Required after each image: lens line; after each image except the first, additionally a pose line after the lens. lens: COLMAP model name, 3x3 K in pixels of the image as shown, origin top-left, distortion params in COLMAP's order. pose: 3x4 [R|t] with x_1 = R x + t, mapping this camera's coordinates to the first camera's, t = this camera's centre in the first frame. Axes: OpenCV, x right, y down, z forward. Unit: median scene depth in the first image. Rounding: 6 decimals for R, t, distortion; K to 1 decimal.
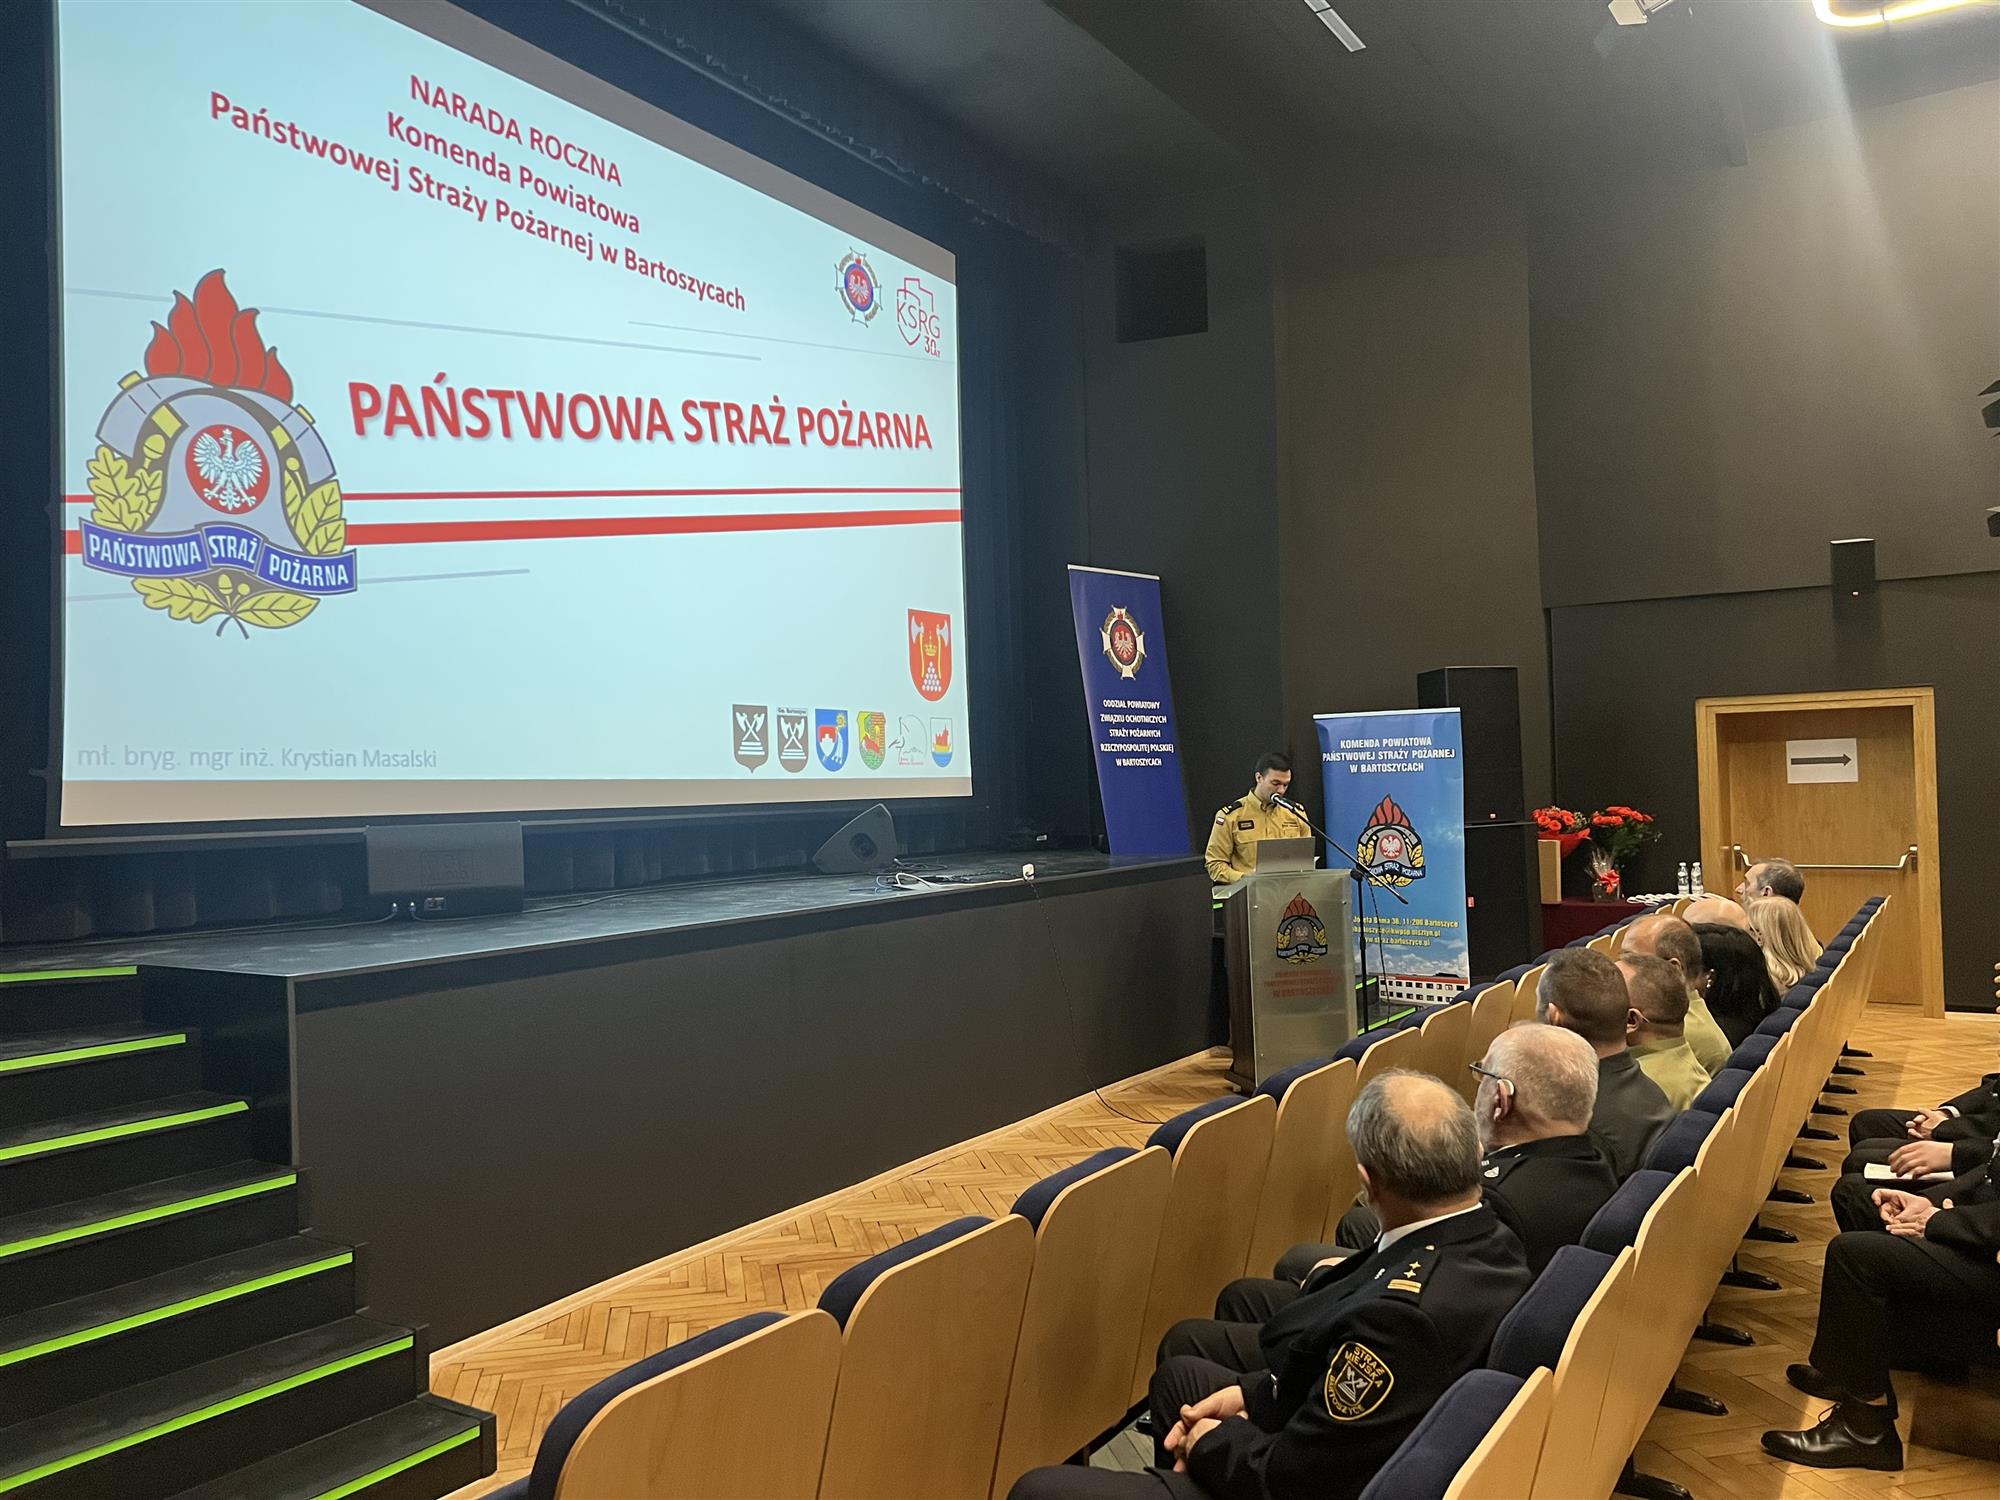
lens RADIAL K [[1485.5, 0, 975.1], [0, 1485.5, 779.0], [0, 0, 1]] dist [0.060004, -0.073486]
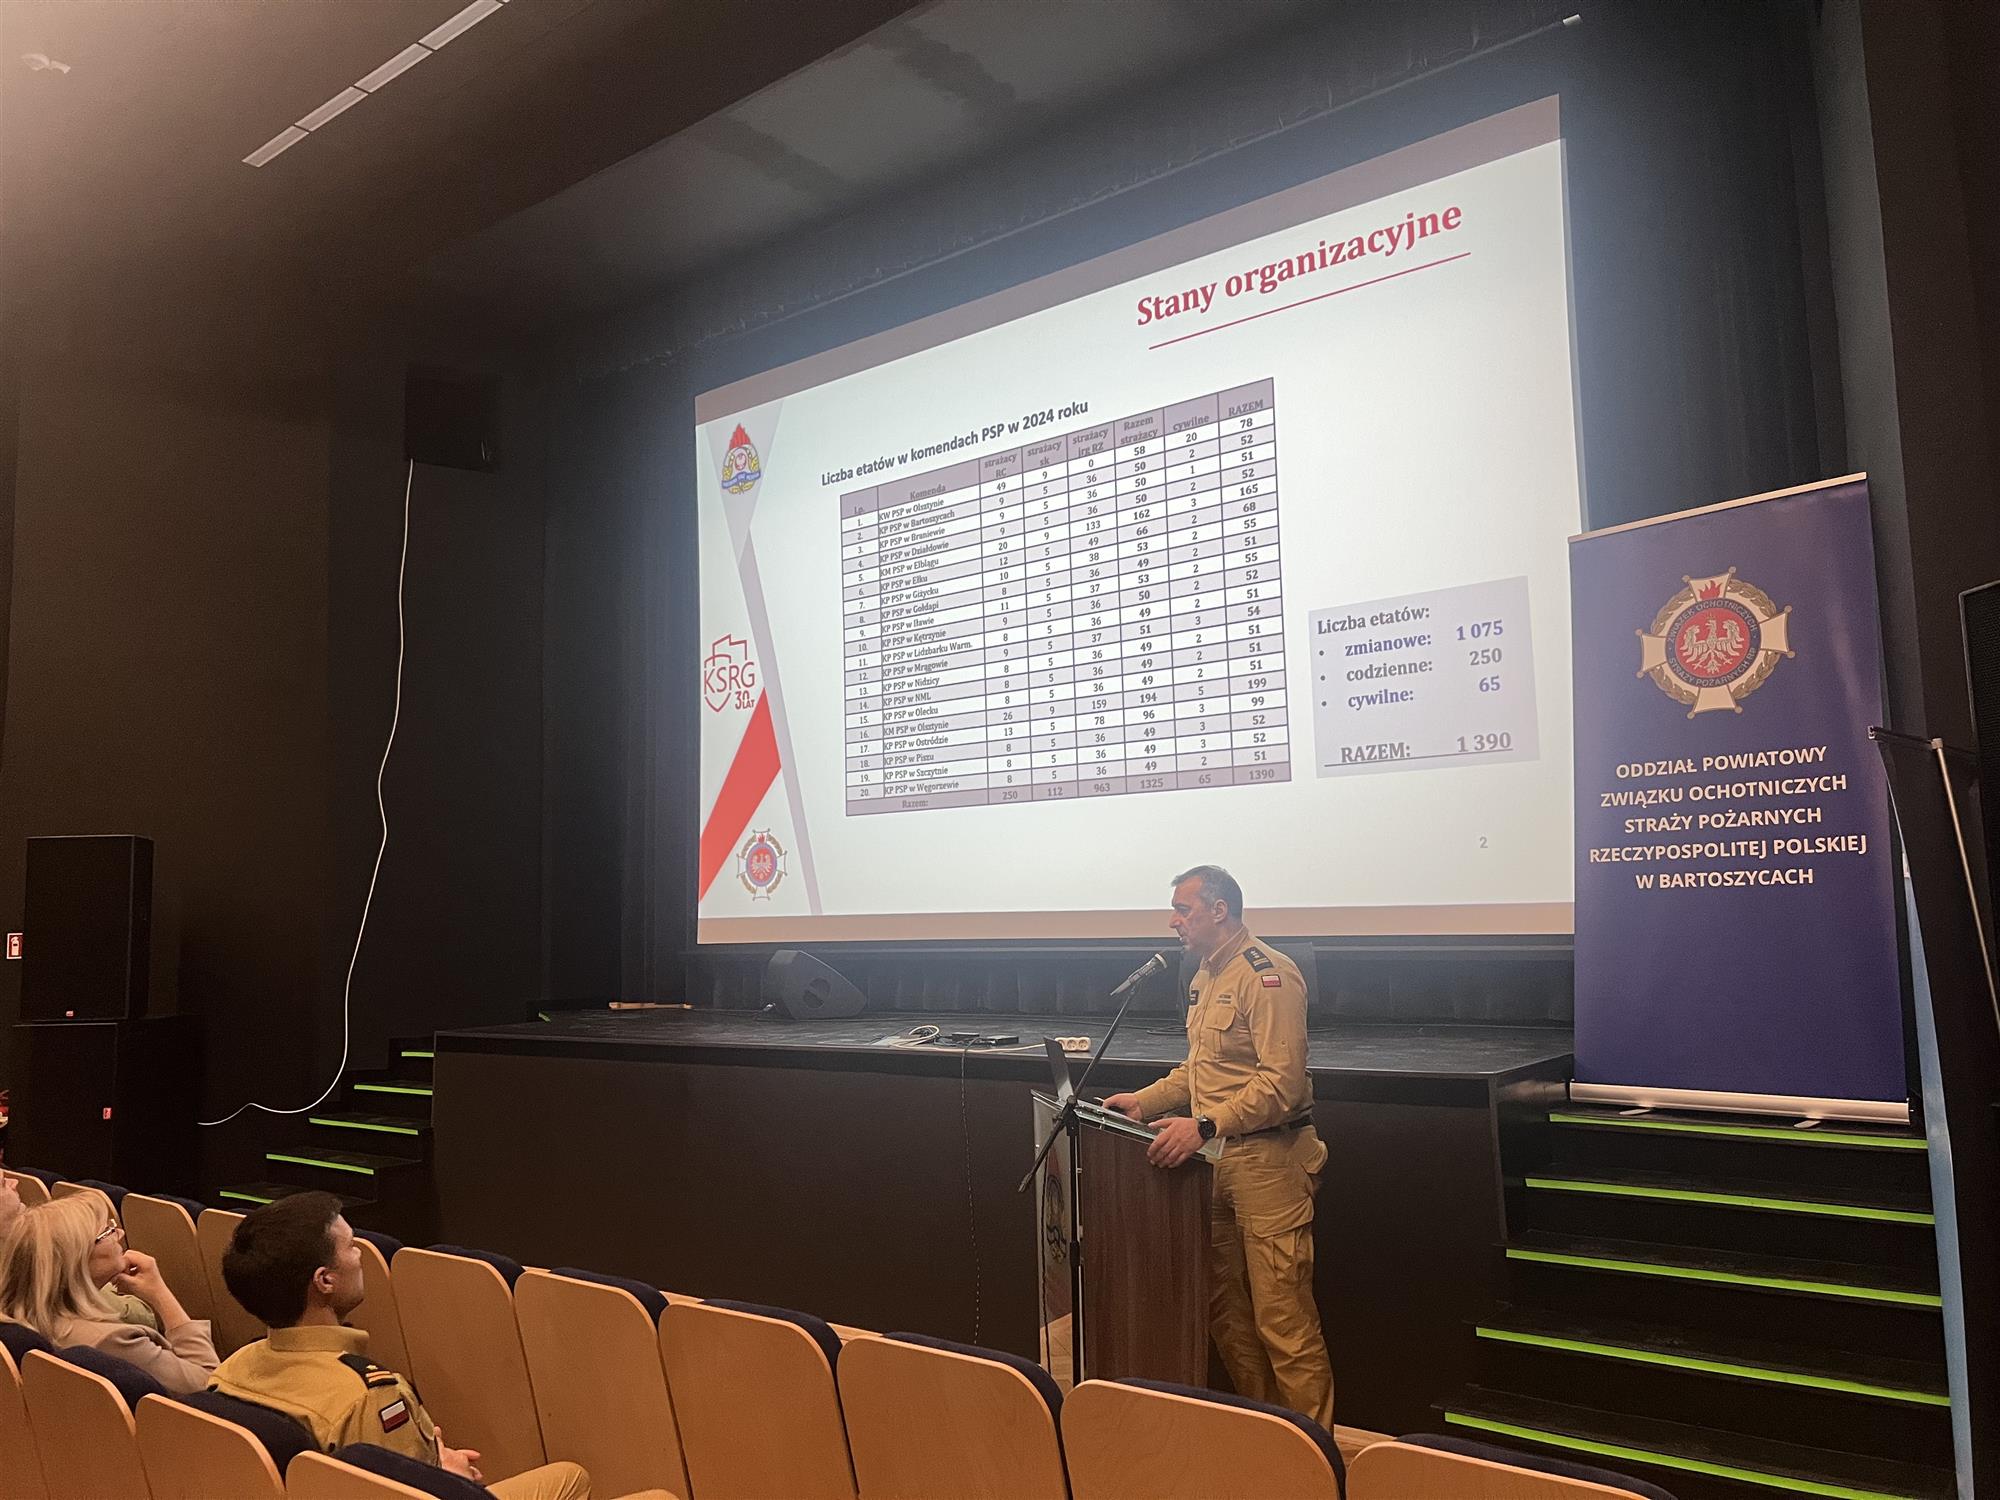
lens RADIAL K [[1485.5, 0, 1005.5], [0, 1485.5, 763.1], [0, 0, 1]] dist [0.060004, -0.073486]
pose [[-0.066617, -0.077219, -0.994786, 0.663869], [0.030321, 0.996384, -0.079374, -0.018324], [0.997318, -0.035450, -0.064034, 0.838846]]
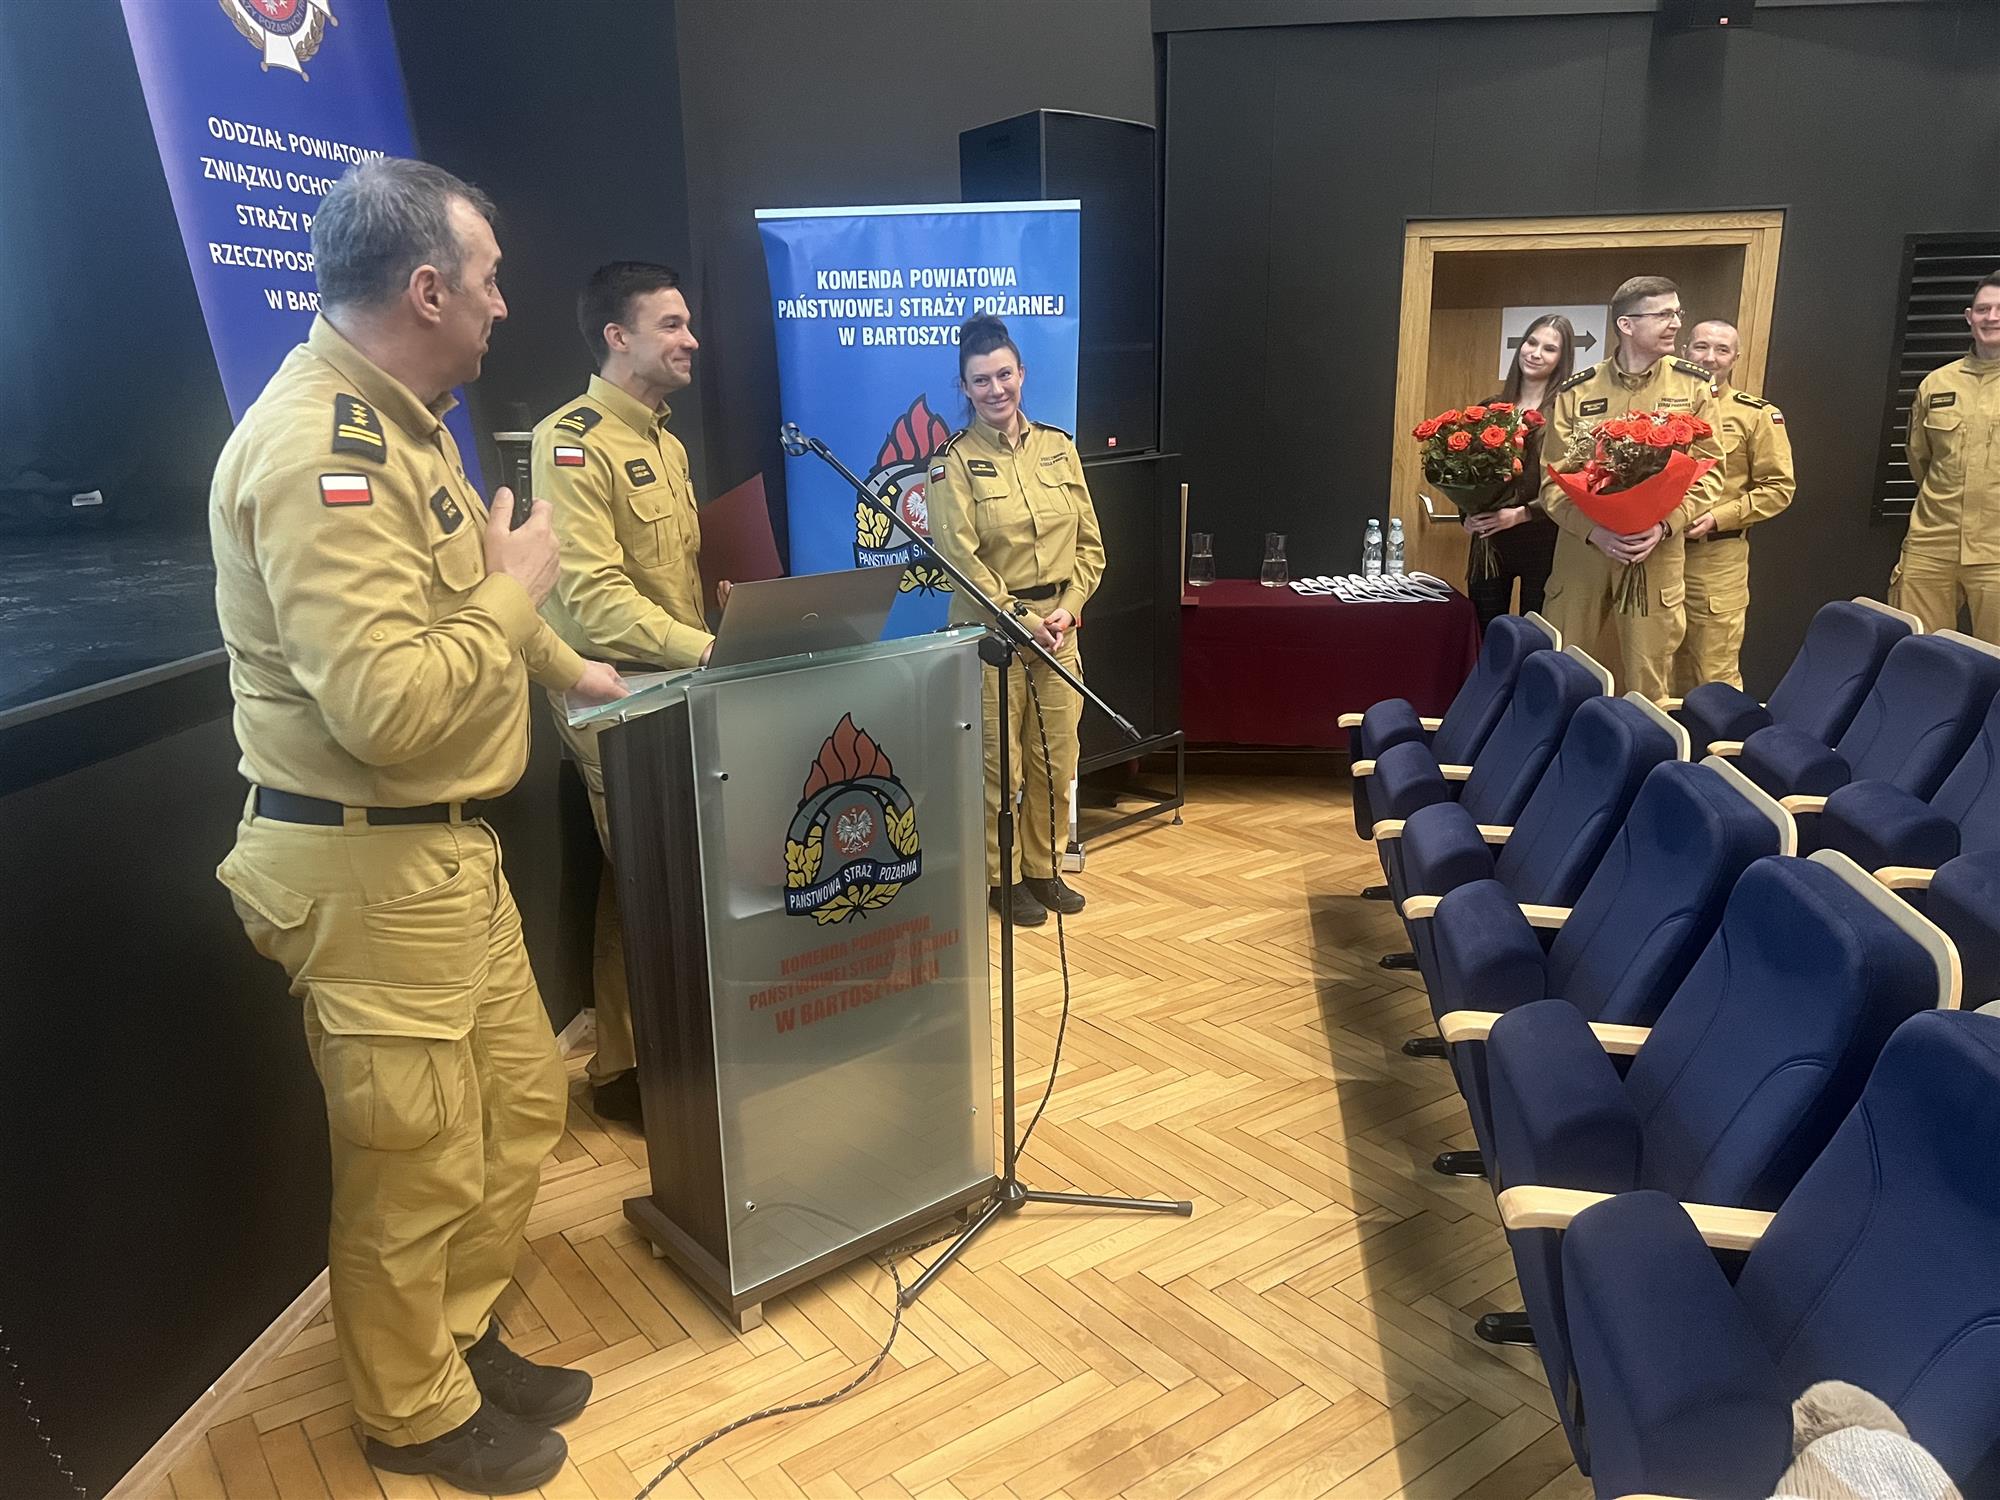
lens RADIAL K [[1485.5, 0, 997.3], [0, 1485.5, 761.4], [0, 0, 1]] dist [0.060004, -0.073486]
pose [[0.898371, -0.096605, 0.428481, 0.089803], [-0.013958, 0.968742, 0.247677, 0.005660], [-0.439015, -0.228486, 0.868942, 0.579772]]
